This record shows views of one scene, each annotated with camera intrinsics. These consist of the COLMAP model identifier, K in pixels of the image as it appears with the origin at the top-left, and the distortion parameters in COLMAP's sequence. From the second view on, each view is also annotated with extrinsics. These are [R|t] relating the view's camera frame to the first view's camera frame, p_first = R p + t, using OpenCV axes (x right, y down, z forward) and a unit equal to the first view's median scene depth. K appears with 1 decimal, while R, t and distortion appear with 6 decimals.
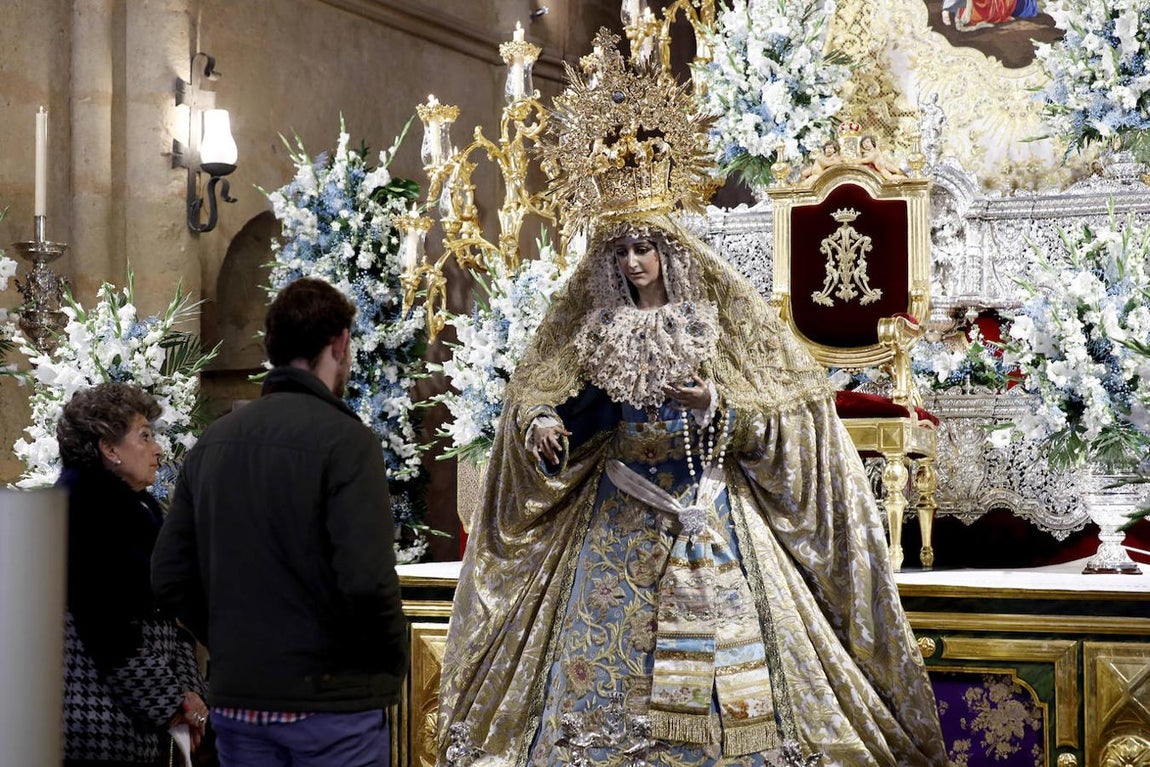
lens RADIAL K [[2364.3, 0, 579.3], [0, 2364.3, 381.7], [0, 0, 1]] dist [0.047122, 0.010623]
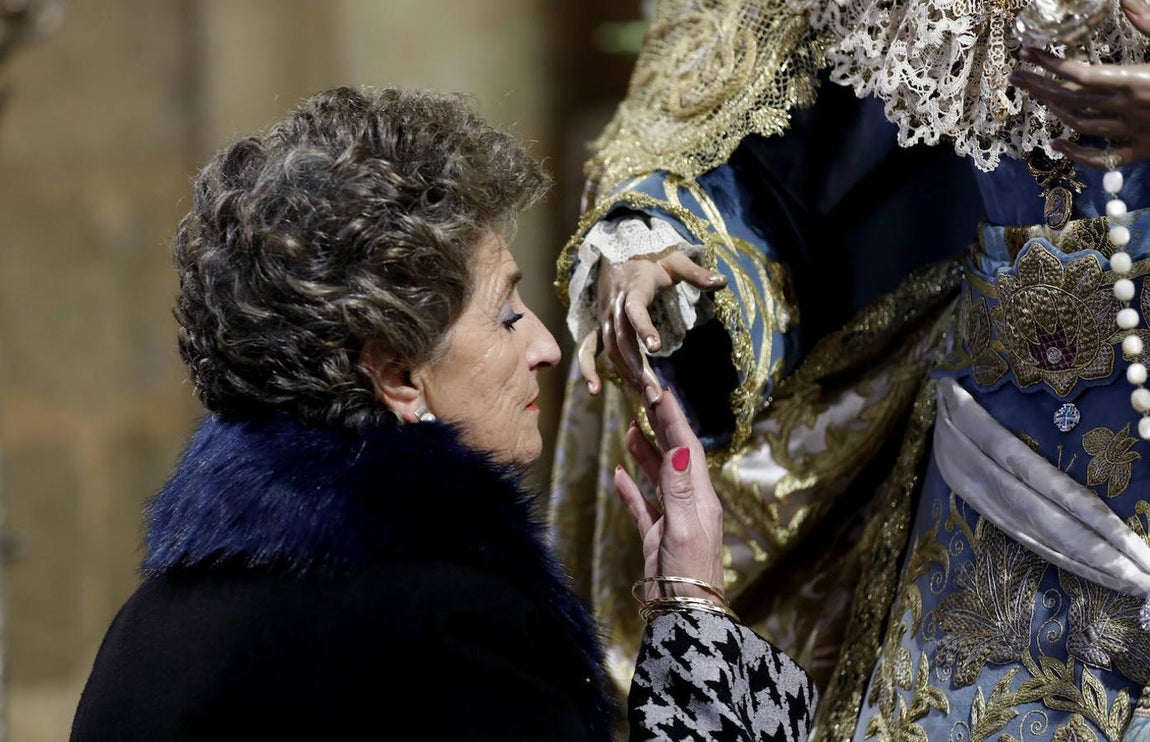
lens RADIAL K [[4037.5, 0, 575.0], [0, 4037.5, 371.0], [0, 0, 1]] dist [-0.009351, 0.390997]
pose [[0.929222, -0.028205, -0.368443, 0.138984], [0.043386, 0.998514, 0.032983, 0.016686], [0.366965, -0.046634, 0.929065, 0.593453]]
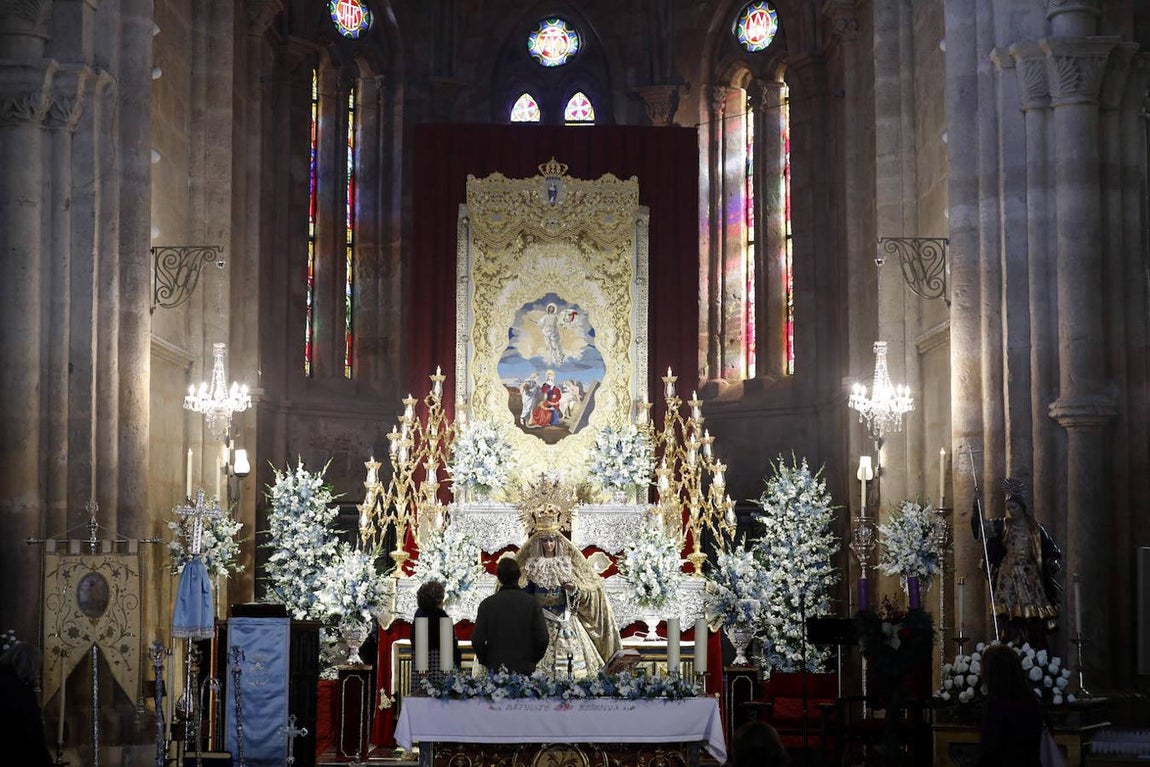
lens RADIAL K [[2364.3, 0, 579.3], [0, 2364.3, 381.7], [0, 0, 1]] dist [0.047122, 0.010623]
pose [[0.891225, 0.046089, 0.451214, -1.408339], [-0.025411, 0.998335, -0.051784, -0.105739], [-0.452849, 0.034685, 0.890912, -1.910003]]
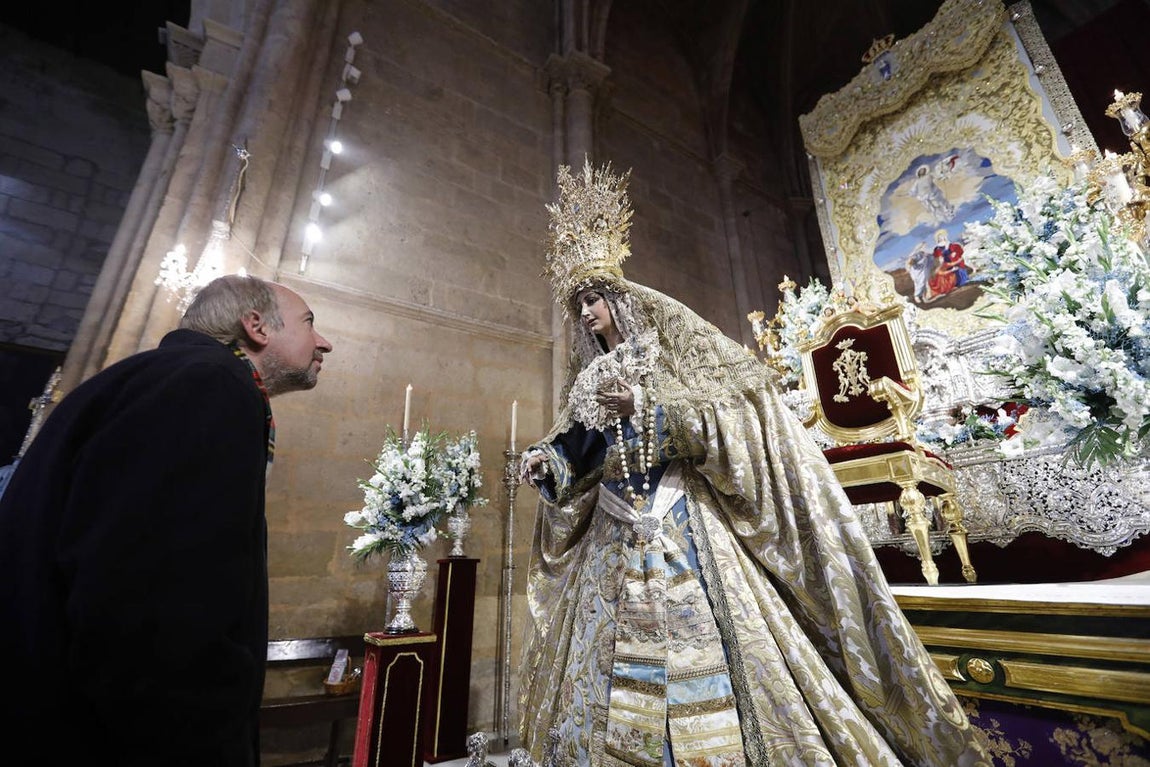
lens RADIAL K [[508.8, 0, 580.3], [0, 508.8, 383.6], [0, 0, 1]] dist [0.001928, -0.000305]
pose [[0.872556, -0.190792, -0.449716, 0.130154], [0.043018, 0.947012, -0.318304, 0.067069], [0.486616, 0.258392, 0.834529, 0.784758]]
